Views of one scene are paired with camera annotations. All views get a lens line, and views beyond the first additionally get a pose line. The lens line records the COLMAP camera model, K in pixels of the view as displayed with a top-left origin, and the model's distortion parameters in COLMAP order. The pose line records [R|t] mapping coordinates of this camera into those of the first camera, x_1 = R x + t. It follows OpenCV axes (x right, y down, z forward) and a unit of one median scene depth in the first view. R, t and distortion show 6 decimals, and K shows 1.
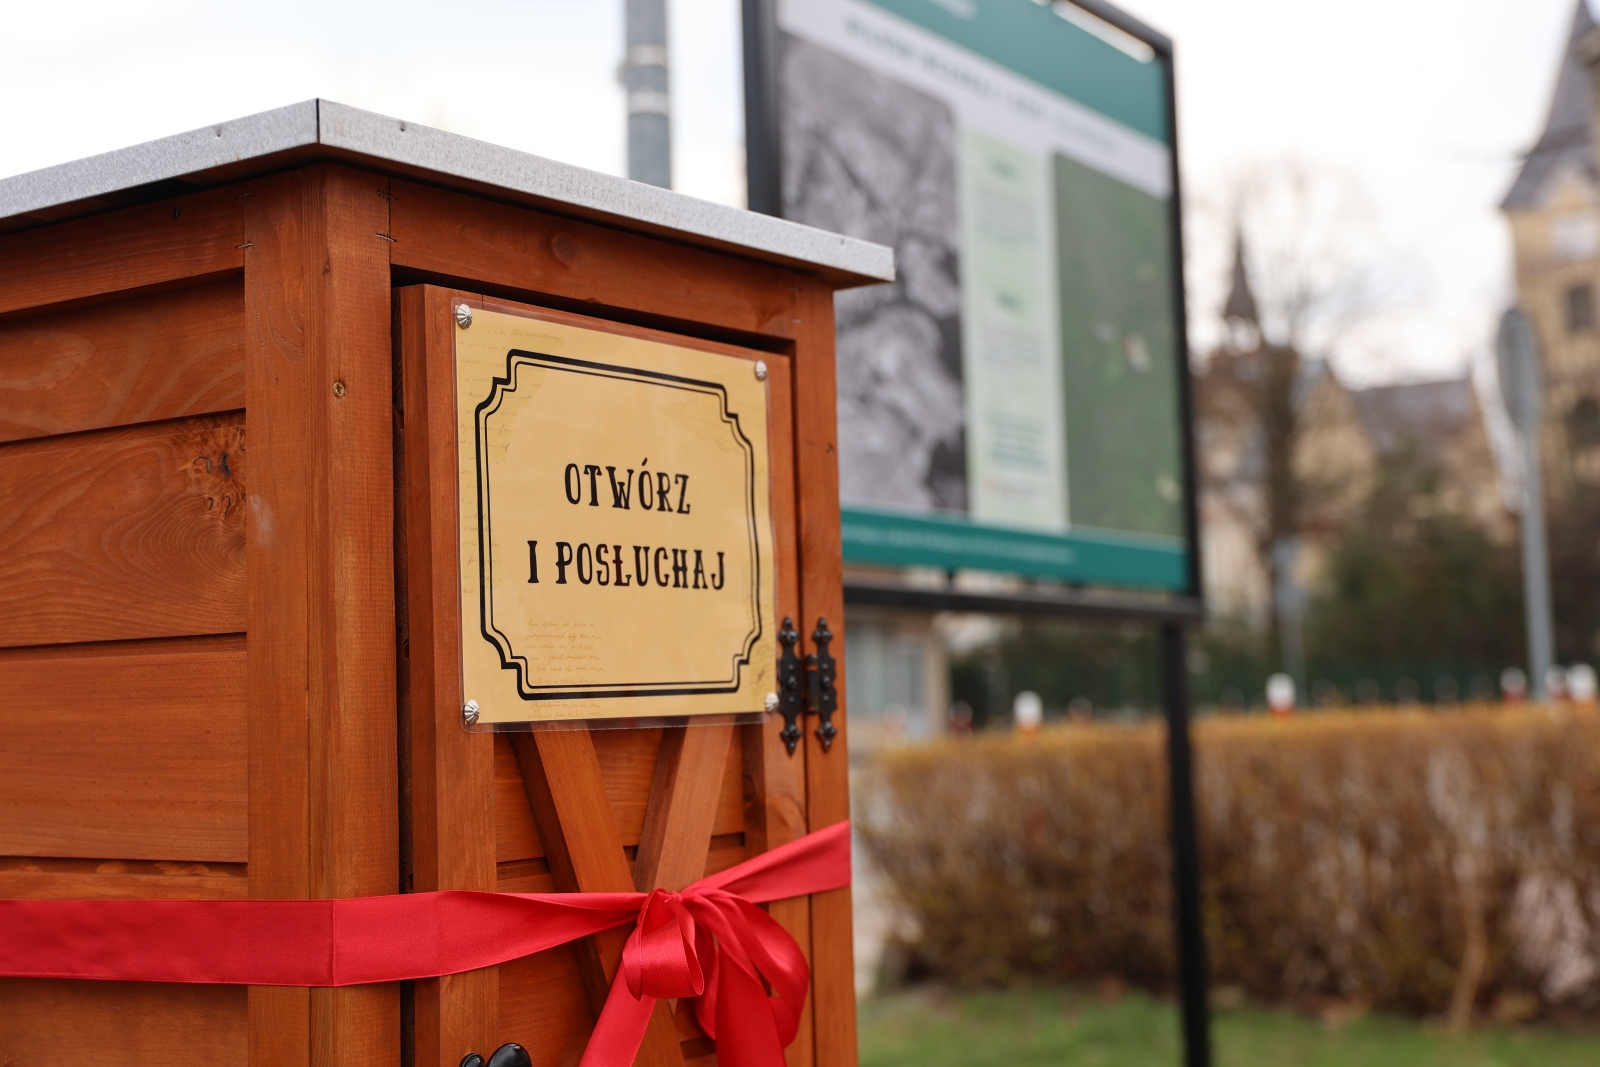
lens RADIAL K [[2444.3, 0, 800.0], [0, 2444.3, 533.5], [0, 0, 1]] dist [-0.010679, -0.012870]
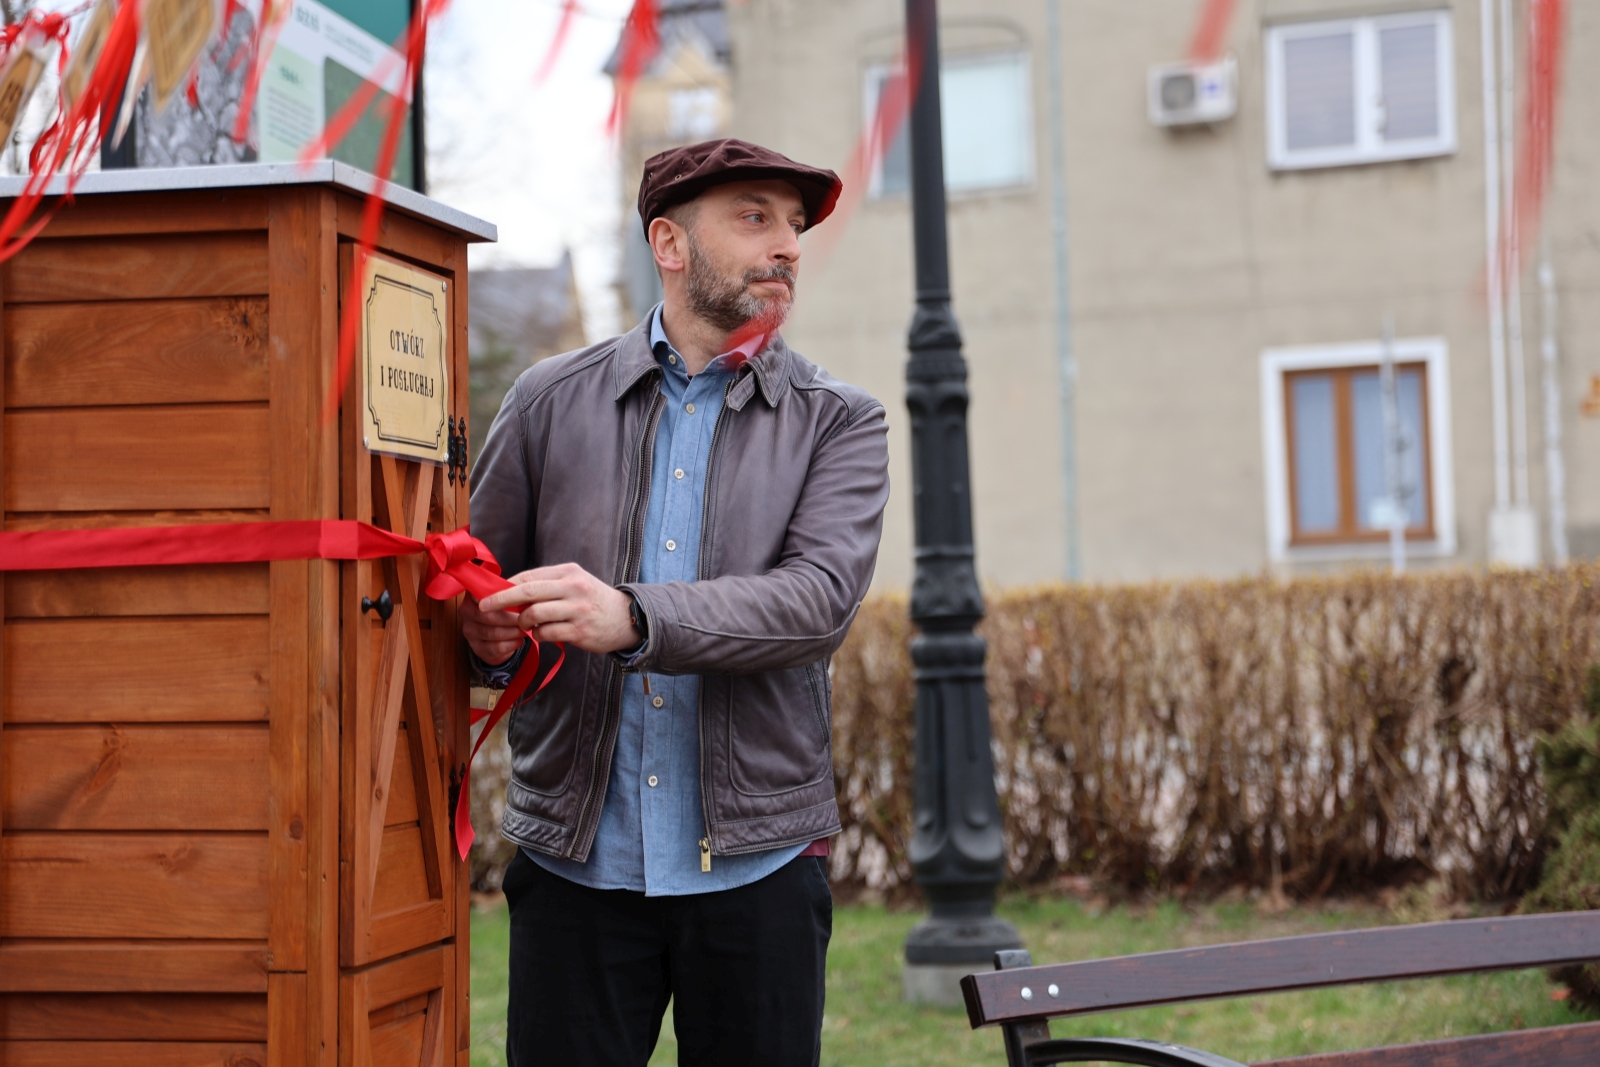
lens RADIAL K [[2981.9, 0, 800.0], [0, 2981.9, 533.5], [0, 0, 1]] dist [0.307473, 0.021995]
pose [[0.941115, 0.033500, 0.336423, -0.623038], [-0.043526, 0.998803, 0.022303, 0.072516], [-0.335273, -0.035633, 0.941447, -1.536125]]
